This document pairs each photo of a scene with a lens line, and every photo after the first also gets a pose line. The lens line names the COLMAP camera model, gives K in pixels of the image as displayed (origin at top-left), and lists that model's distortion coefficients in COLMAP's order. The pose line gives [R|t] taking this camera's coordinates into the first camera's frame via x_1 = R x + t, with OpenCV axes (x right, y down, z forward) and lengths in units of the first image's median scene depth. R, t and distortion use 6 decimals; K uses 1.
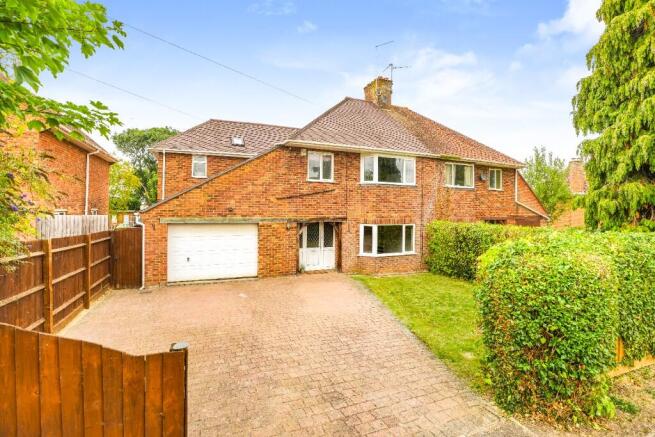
lens RADIAL K [[301.1, 0, 326.6], [0, 301.1, 213.3], [0, 0, 1]] dist [-0.071530, 0.021502]
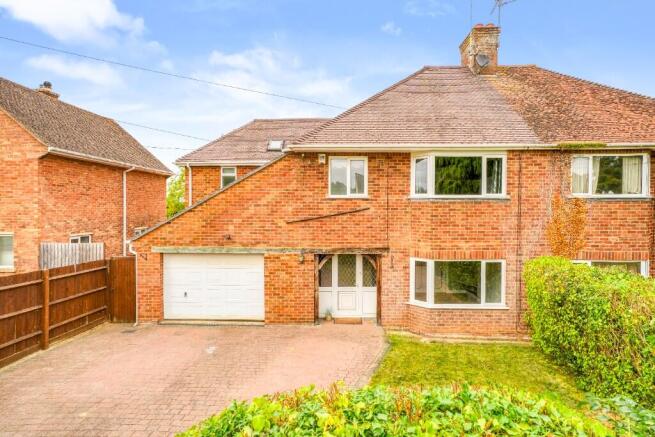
lens RADIAL K [[372.7, 0, 328.9], [0, 372.7, 221.8], [0, 0, 1]] dist [-0.001552, 0.000584]
pose [[0.913128, 0.005783, -0.407632, 0.294441], [0.000747, 0.999874, 0.015858, -0.059712], [0.407673, -0.014785, 0.913008, 0.160300]]
